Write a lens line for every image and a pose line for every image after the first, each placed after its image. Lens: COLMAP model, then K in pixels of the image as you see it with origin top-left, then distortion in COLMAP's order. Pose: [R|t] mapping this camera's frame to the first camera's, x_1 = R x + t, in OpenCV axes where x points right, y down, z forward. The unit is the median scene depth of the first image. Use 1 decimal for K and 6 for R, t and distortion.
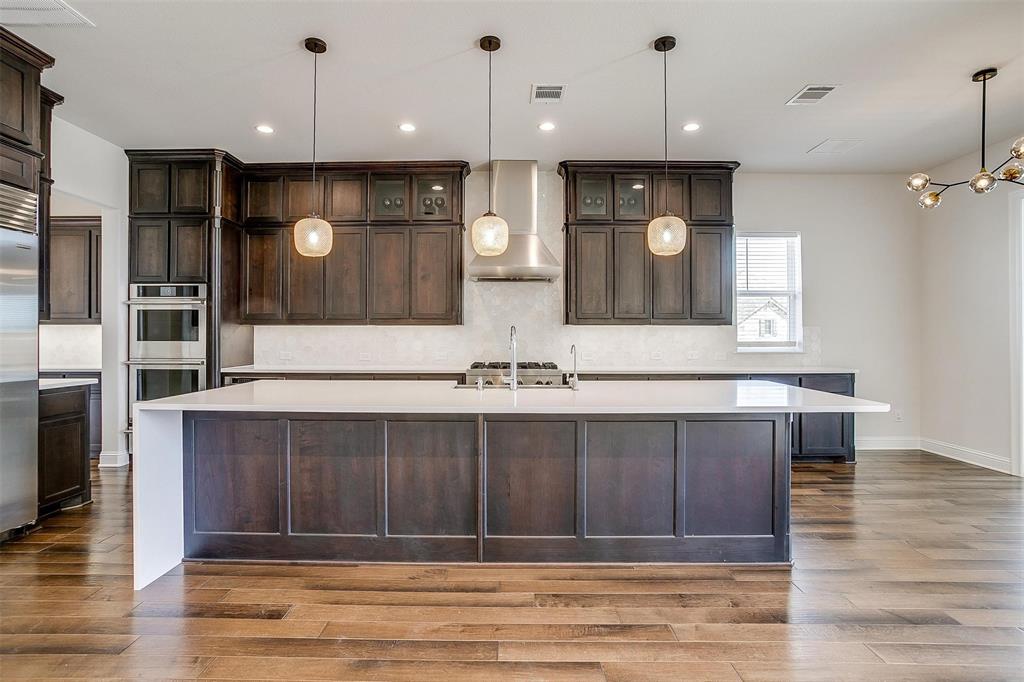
lens RADIAL K [[494.5, 0, 504.5], [0, 494.5, 335.7], [0, 0, 1]] dist [-0.059719, 0.029332]
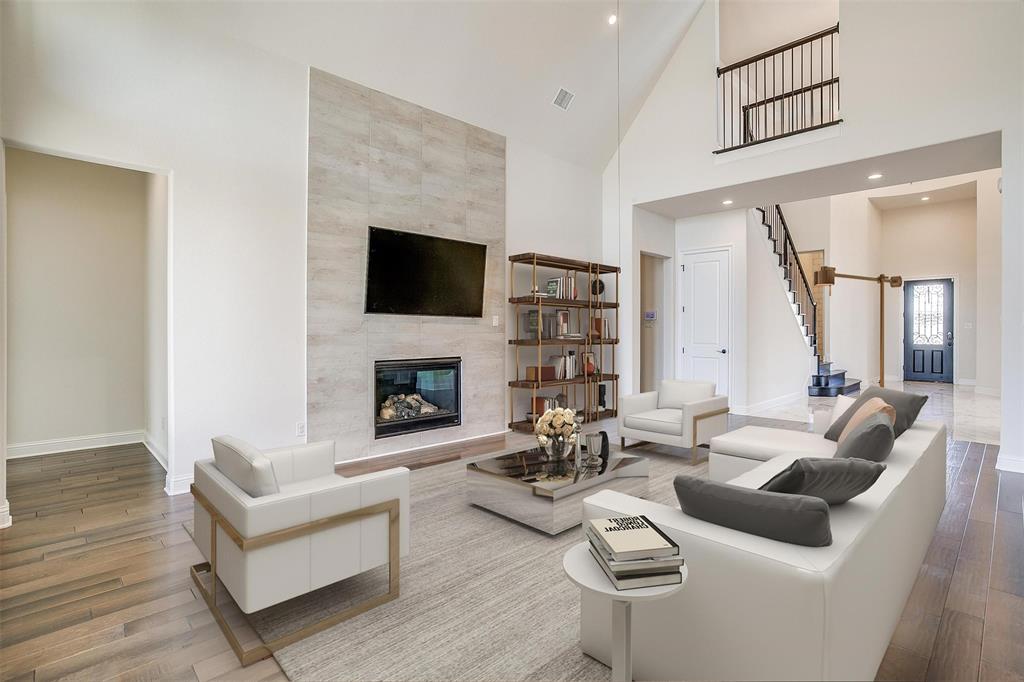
lens RADIAL K [[494.5, 0, 504.5], [0, 494.5, 335.7], [0, 0, 1]] dist [-0.059719, 0.029332]
pose [[-0.714713, 0.004283, -0.699404, 0.782971], [0.001218, 0.999987, 0.004878, 0.032040], [0.699416, 0.002634, -0.714710, 2.236153]]
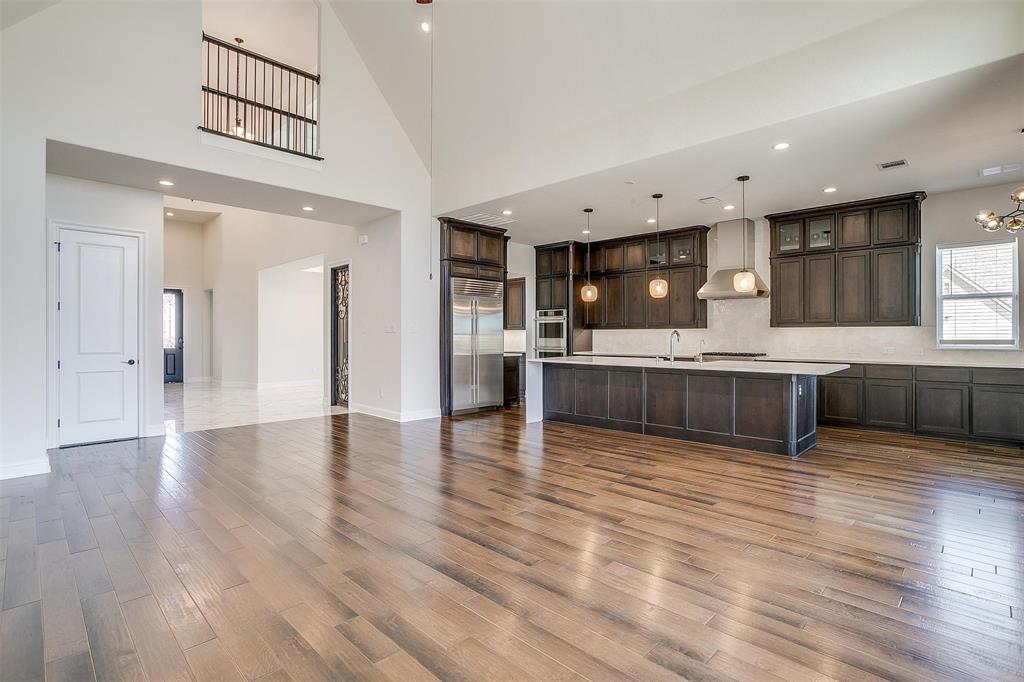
lens RADIAL K [[494.5, 0, 504.5], [0, 494.5, 335.7], [0, 0, 1]] dist [-0.059719, 0.029332]
pose [[0.714164, -0.001172, -0.699978, 0.609321], [0.003080, 0.999994, 0.001468, -0.002413], [0.699972, -0.003204, 0.714163, -0.610484]]
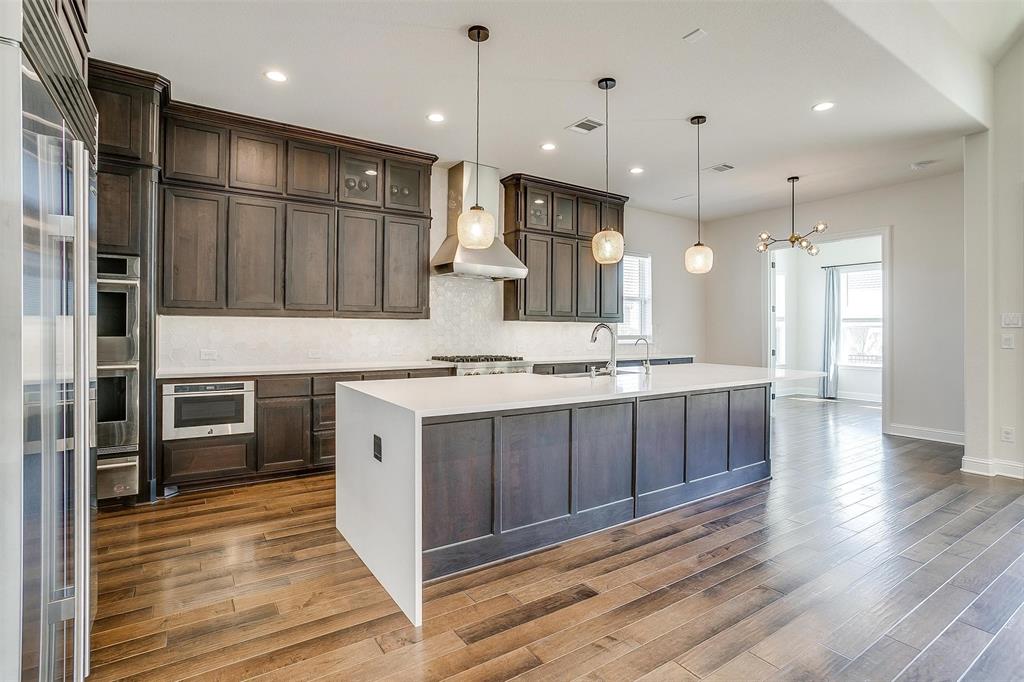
lens RADIAL K [[498.8, 0, 509.3], [0, 498.8, 325.0], [0, 0, 1]] dist [-0.056761, 0.035563]
pose [[0.827315, 0.008886, 0.561668, -0.557786], [-0.004845, 0.999951, -0.008682, -0.002653], [-0.561717, 0.004461, 0.827317, 0.087536]]
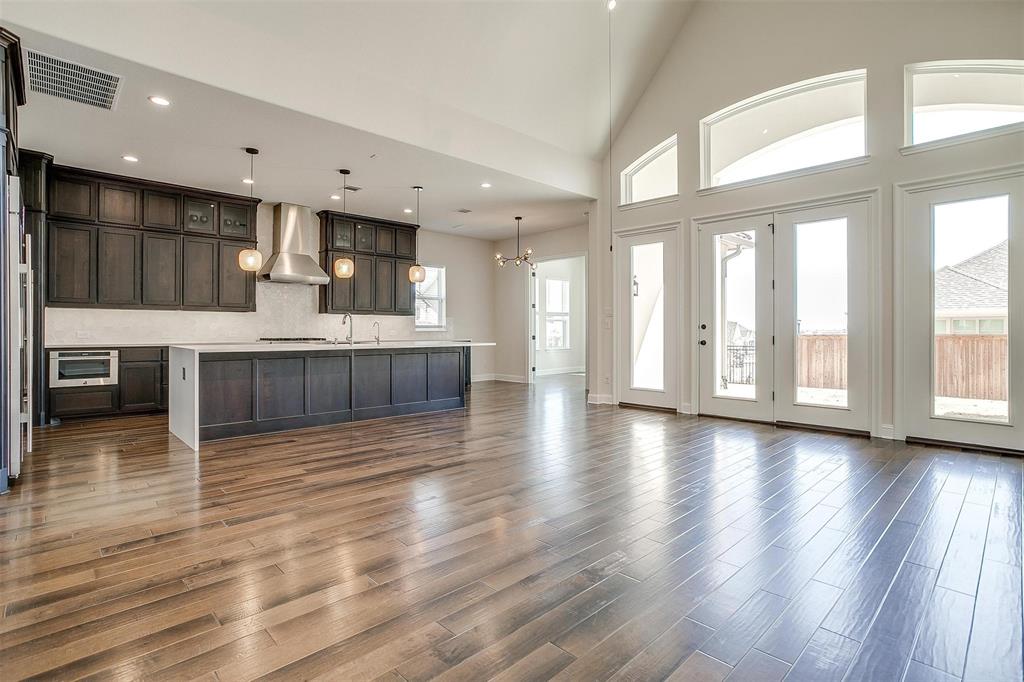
lens RADIAL K [[498.8, 0, 509.3], [0, 498.8, 325.0], [0, 0, 1]] dist [-0.056761, 0.035563]
pose [[0.715194, 0.006374, 0.698897, -0.604820], [-0.001010, 0.999967, -0.008086, 0.029505], [-0.698925, 0.005077, 0.715177, -0.587487]]
